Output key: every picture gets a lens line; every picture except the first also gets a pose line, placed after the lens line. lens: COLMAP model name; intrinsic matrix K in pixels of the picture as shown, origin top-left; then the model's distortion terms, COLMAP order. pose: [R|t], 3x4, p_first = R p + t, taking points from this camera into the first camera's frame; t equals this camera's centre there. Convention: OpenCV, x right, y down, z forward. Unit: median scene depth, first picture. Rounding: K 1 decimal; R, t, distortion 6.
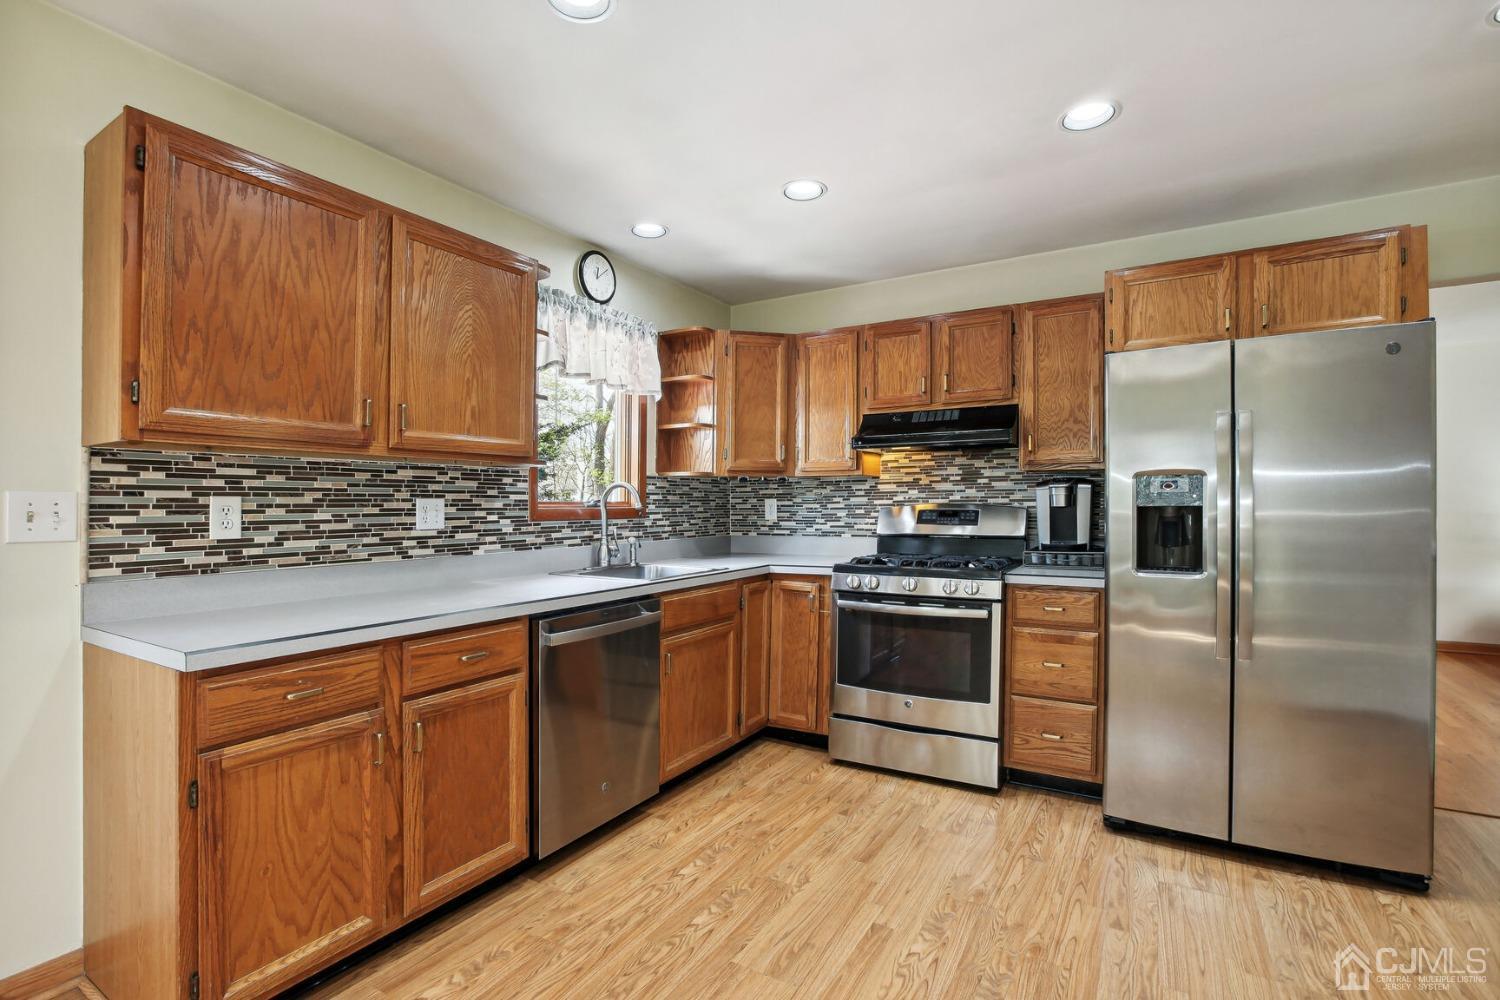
lens RADIAL K [[679.4, 0, 757.1], [0, 679.4, 494.1], [0, 0, 1]] dist [-0.033271, 0.011143]
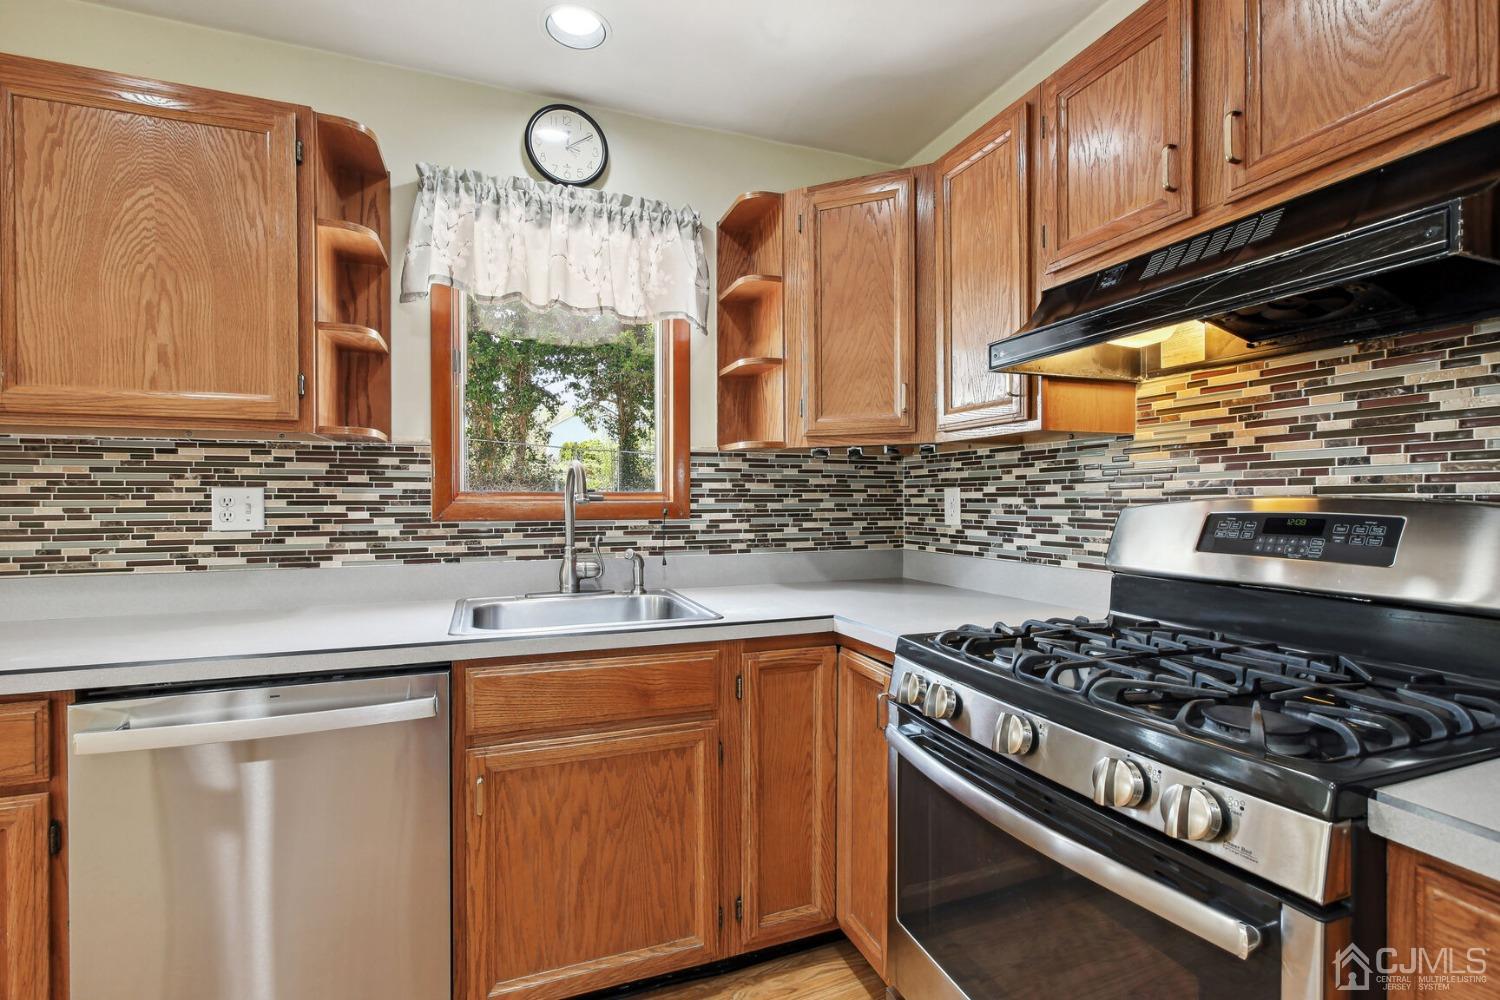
lens RADIAL K [[680.1, 0, 741.7], [0, 680.1, 491.7], [0, 0, 1]] dist [-0.018978, 0.012167]
pose [[0.786659, -0.001886, -0.617385, 0.377559], [0.006358, 0.999967, 0.005046, 0.010620], [0.617356, -0.007895, 0.786645, 0.752298]]
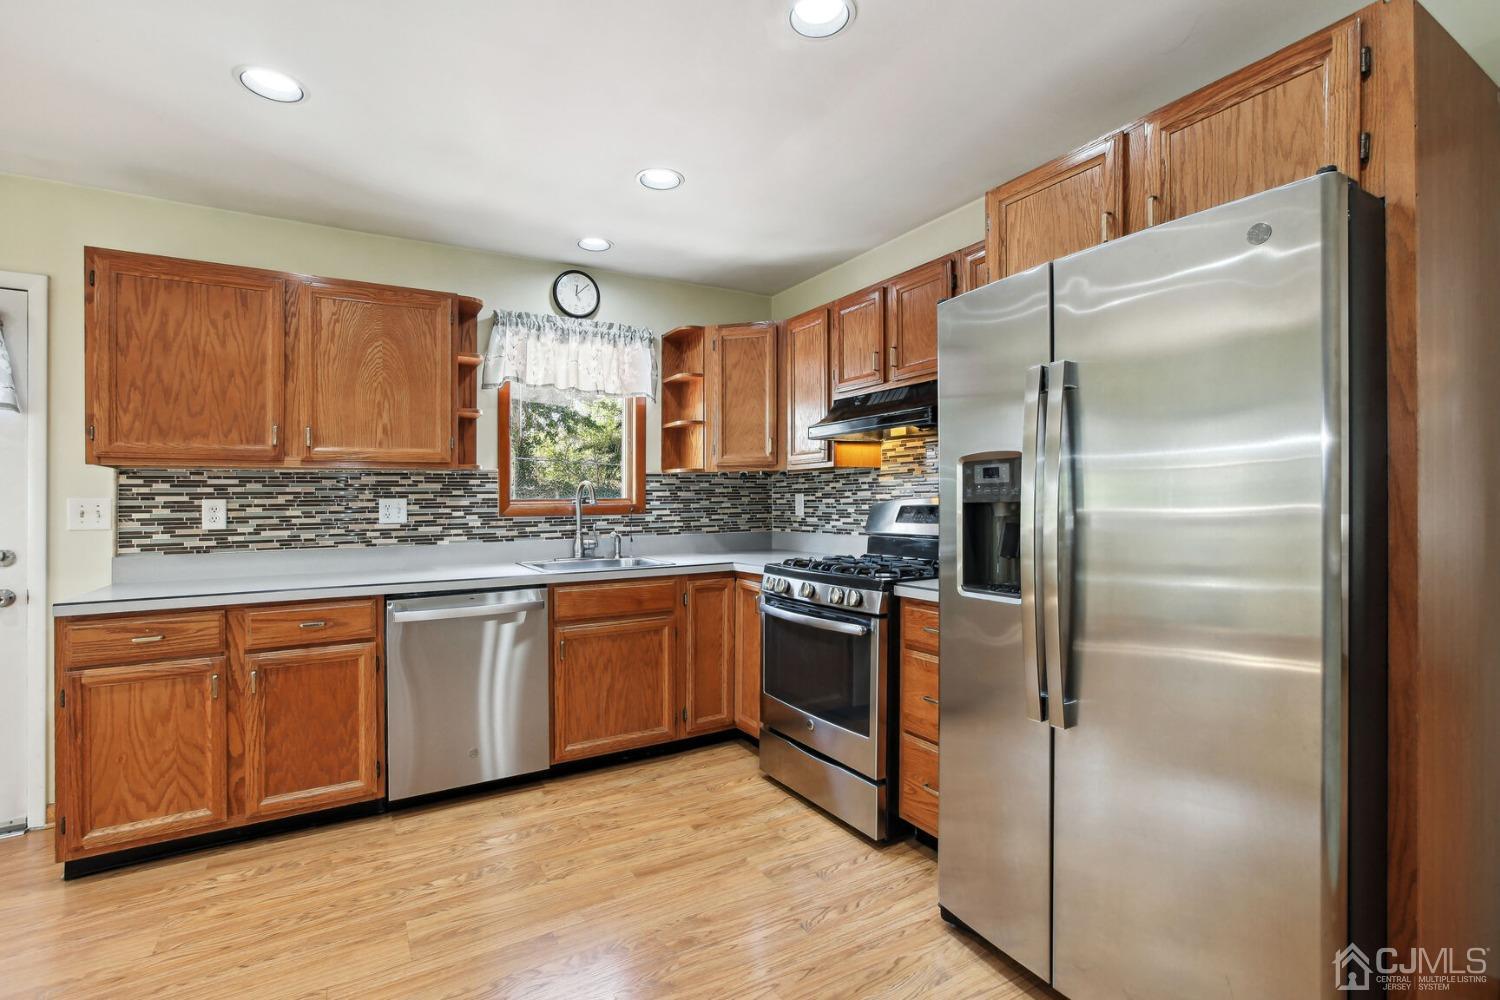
lens RADIAL K [[680.1, 0, 741.7], [0, 680.1, 491.7], [0, 0, 1]] dist [-0.018978, 0.012167]
pose [[0.880043, -0.011524, -0.474755, 0.664690], [0.015188, 0.999877, 0.003884, -0.001010], [0.474652, -0.010629, 0.880110, 0.202363]]
